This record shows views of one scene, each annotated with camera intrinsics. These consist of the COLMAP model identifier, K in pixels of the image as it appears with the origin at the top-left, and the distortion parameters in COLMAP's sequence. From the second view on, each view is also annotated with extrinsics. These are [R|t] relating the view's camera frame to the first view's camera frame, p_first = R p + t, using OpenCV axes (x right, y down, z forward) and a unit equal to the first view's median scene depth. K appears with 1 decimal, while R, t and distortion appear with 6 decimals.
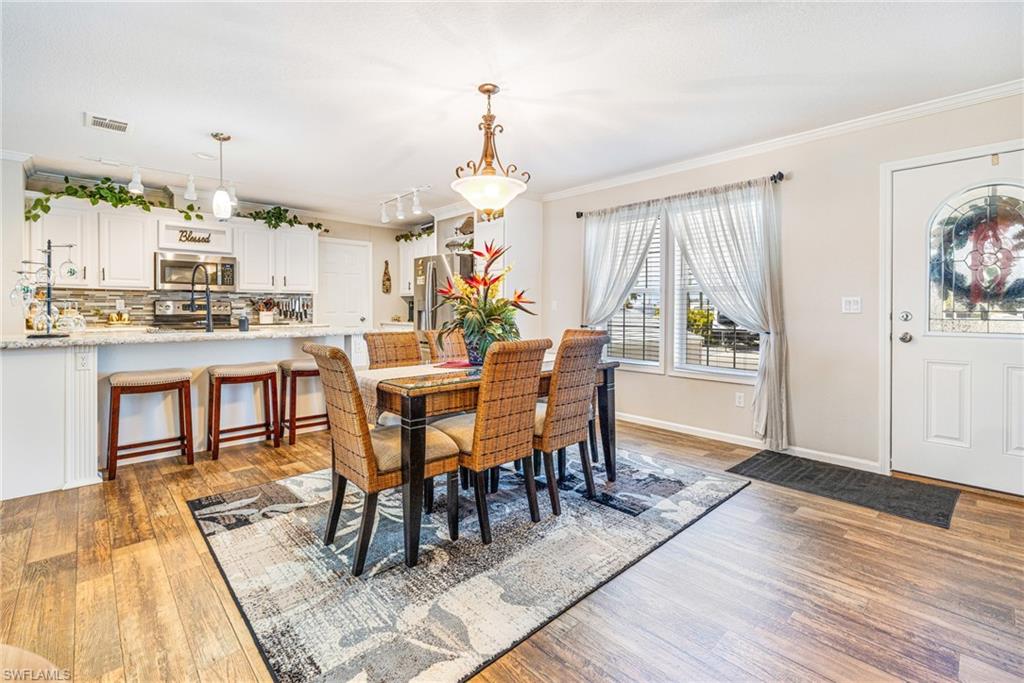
lens RADIAL K [[459.9, 0, 499.5], [0, 459.9, 316.3], [0, 0, 1]] dist [-0.001277, 0.002238]
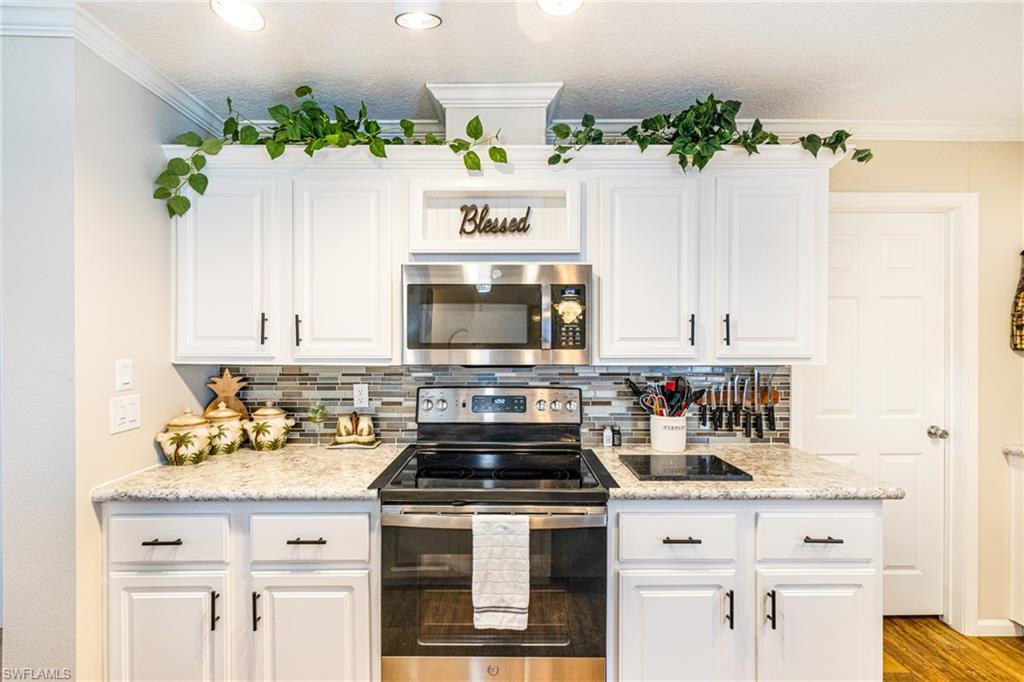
lens RADIAL K [[444.2, 0, 514.6], [0, 444.2, 343.2], [0, 0, 1]] dist [0.003480, -0.000788]
pose [[0.746403, -0.000113, -0.665494, -0.428461], [-0.008859, 0.999910, -0.010105, -0.071744], [0.665435, 0.013438, 0.746335, 0.775000]]
